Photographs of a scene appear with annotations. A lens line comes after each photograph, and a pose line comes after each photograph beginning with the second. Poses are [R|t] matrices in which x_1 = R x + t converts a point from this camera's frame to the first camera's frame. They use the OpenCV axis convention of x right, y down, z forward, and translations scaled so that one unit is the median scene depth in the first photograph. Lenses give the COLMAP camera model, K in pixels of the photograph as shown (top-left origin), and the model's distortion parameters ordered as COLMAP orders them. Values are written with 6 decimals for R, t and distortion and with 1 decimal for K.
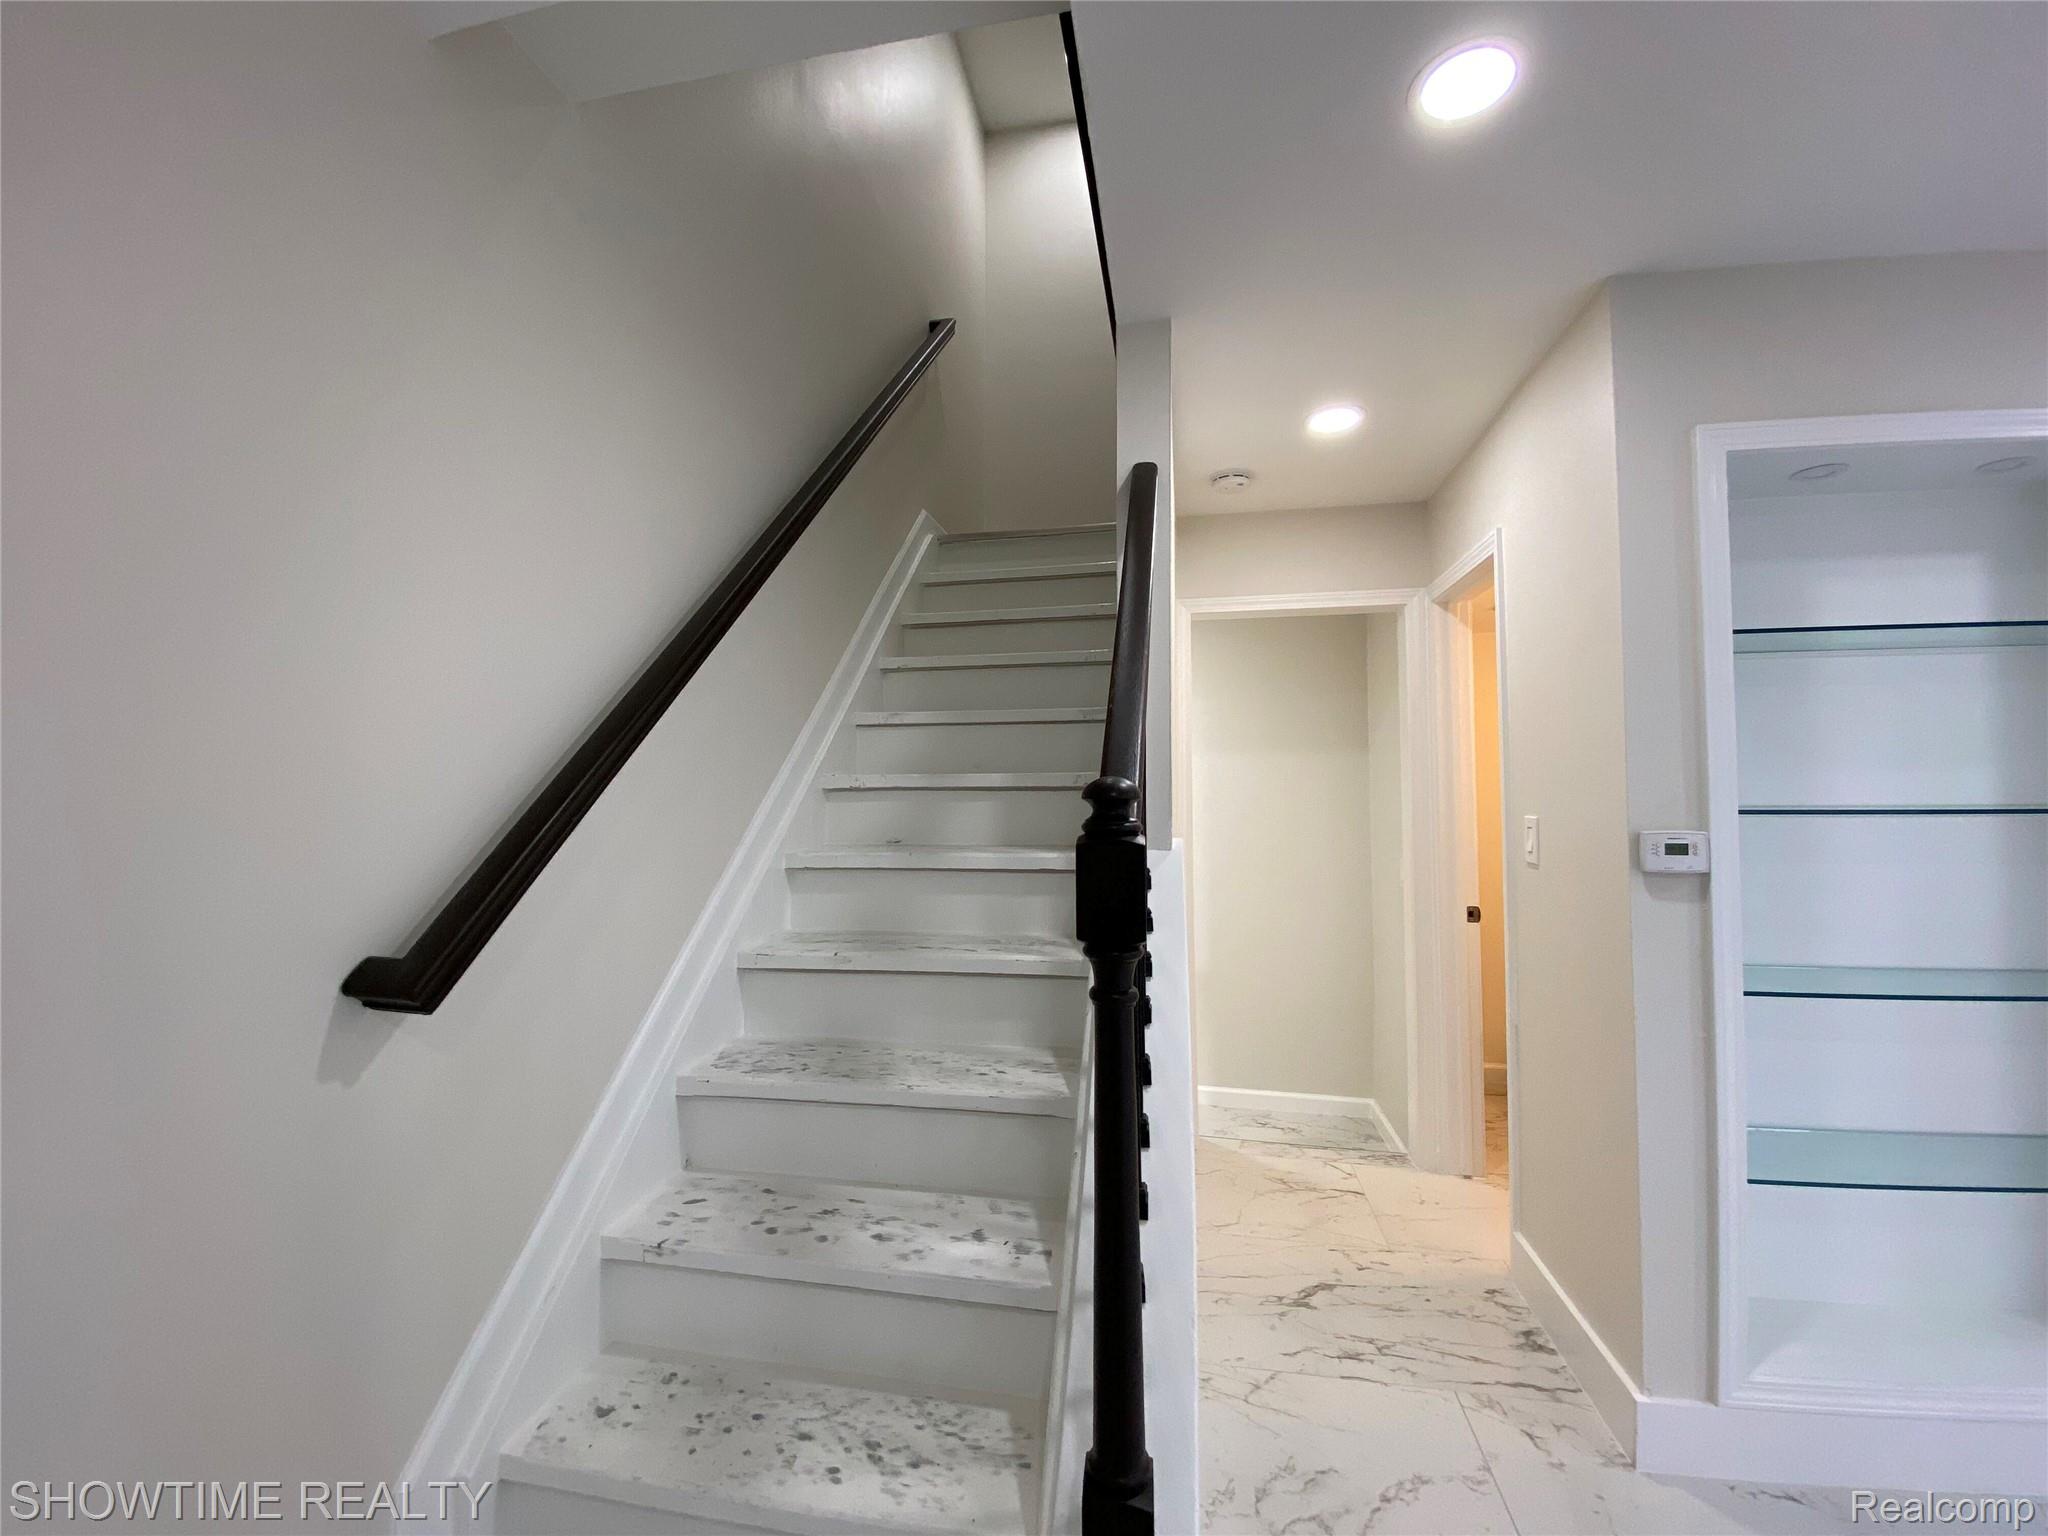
lens RADIAL K [[821.1, 0, 1021.6], [0, 821.1, 764.8], [0, 0, 1]] dist [0.032824, -0.021929]
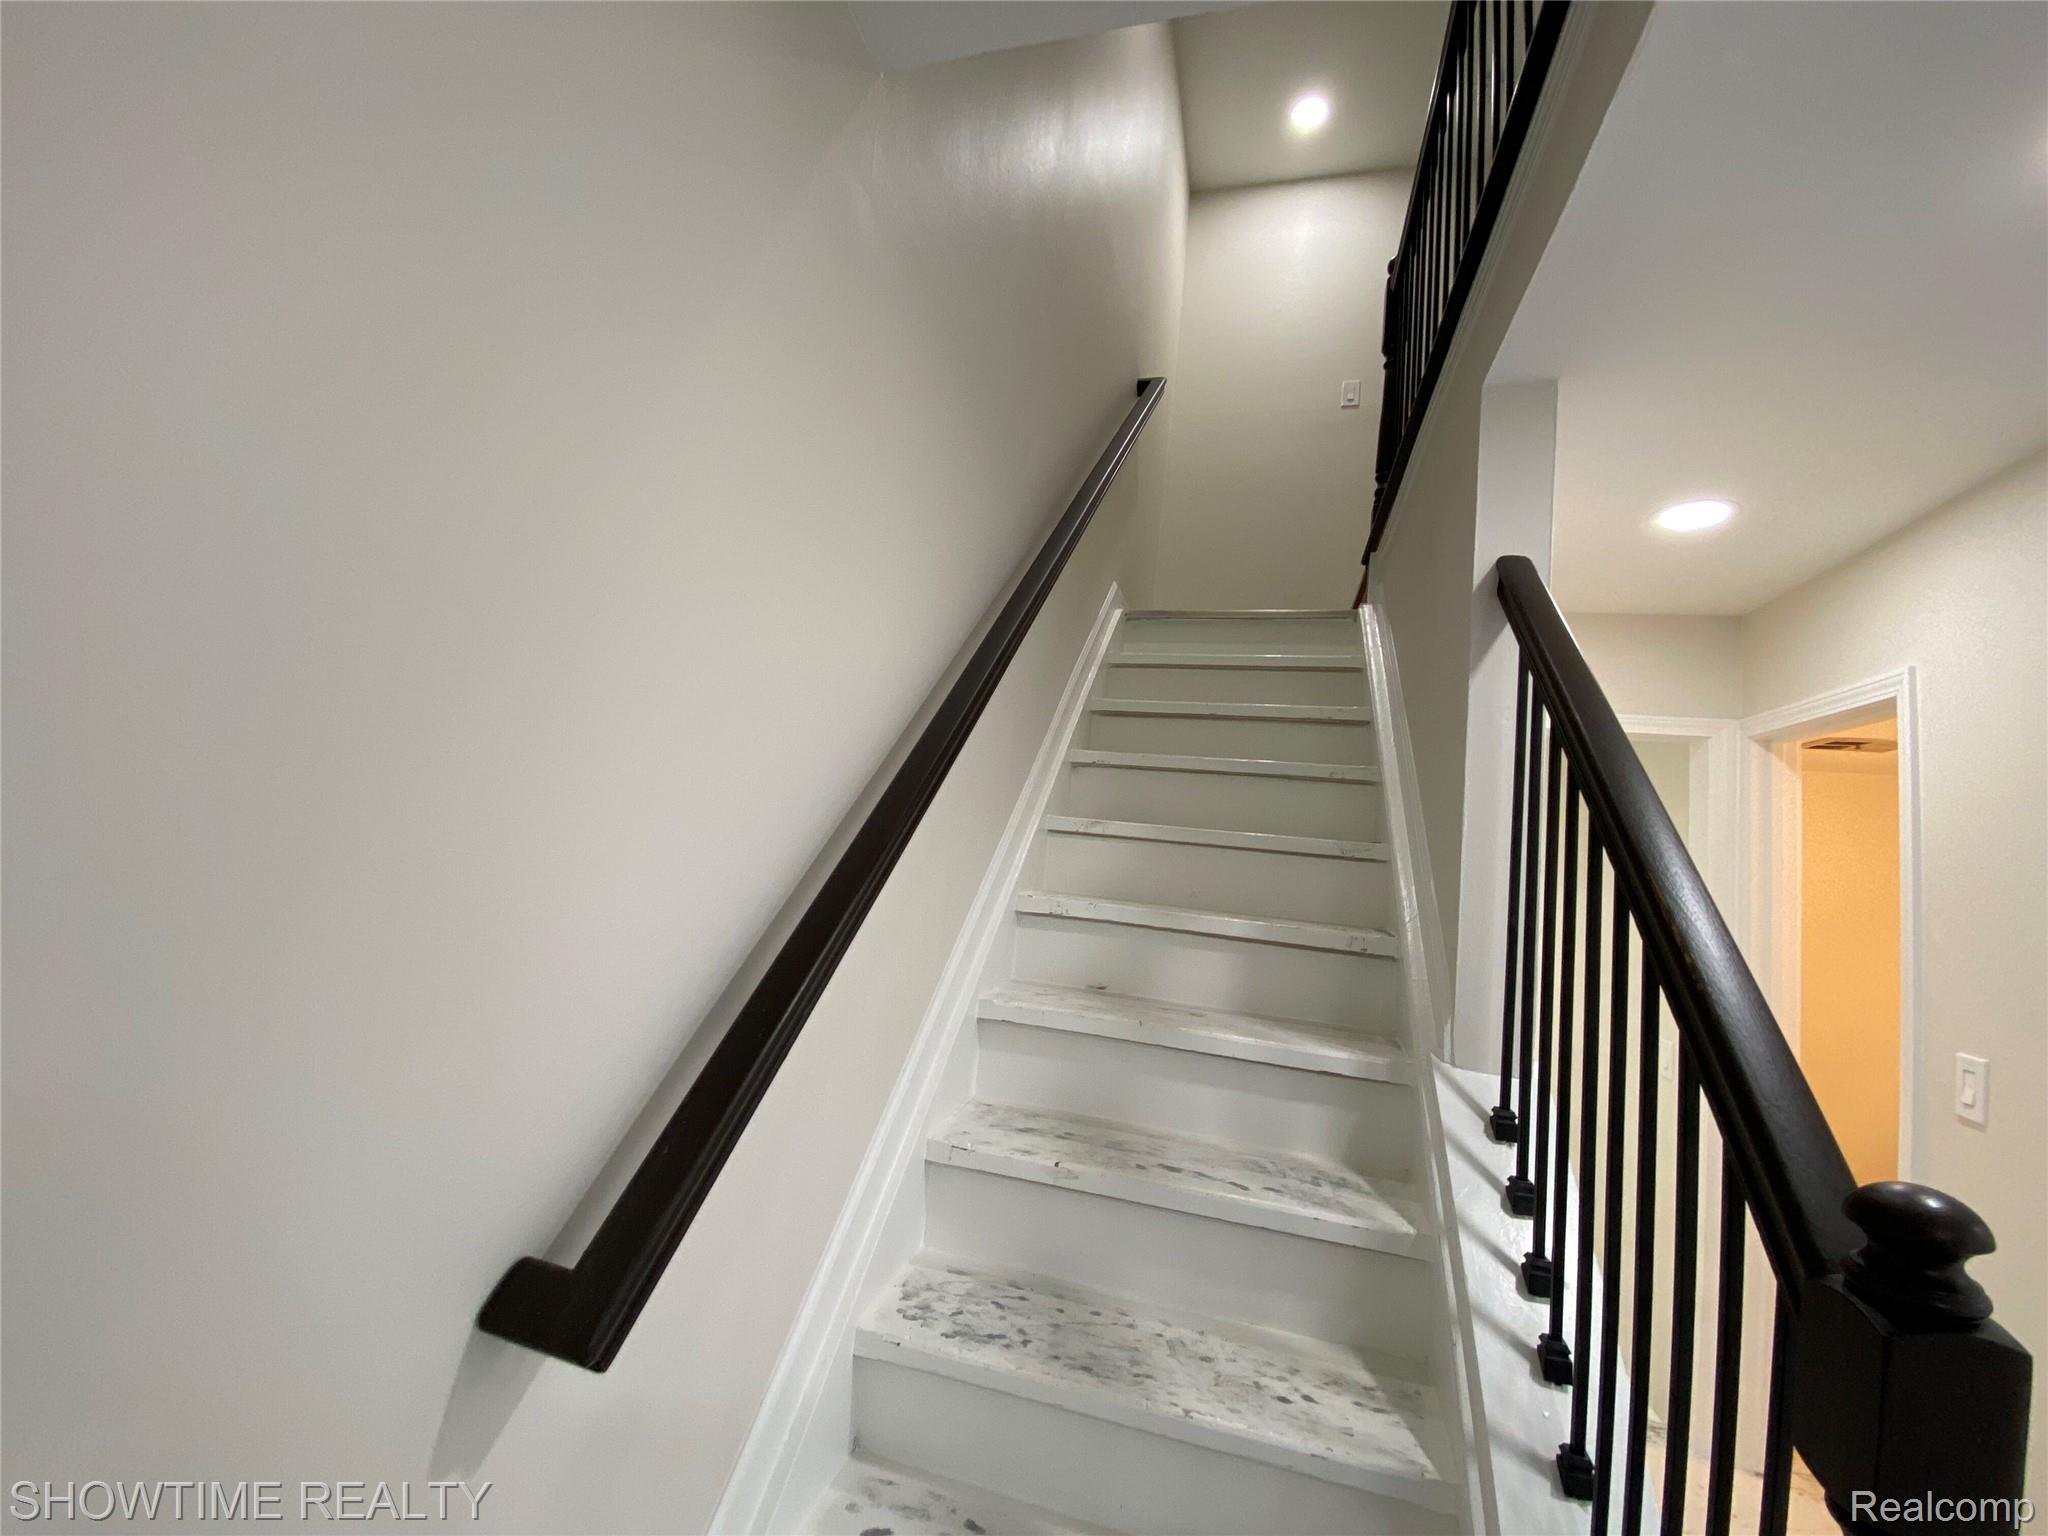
lens RADIAL K [[821.1, 0, 1021.6], [0, 821.1, 764.8], [0, 0, 1]] dist [0.032824, -0.021929]
pose [[0.991813, 0.088914, -0.091658, -0.208406], [-0.094831, 0.993539, -0.062355, -0.079763], [0.085522, 0.070536, 0.993836, 0.199886]]
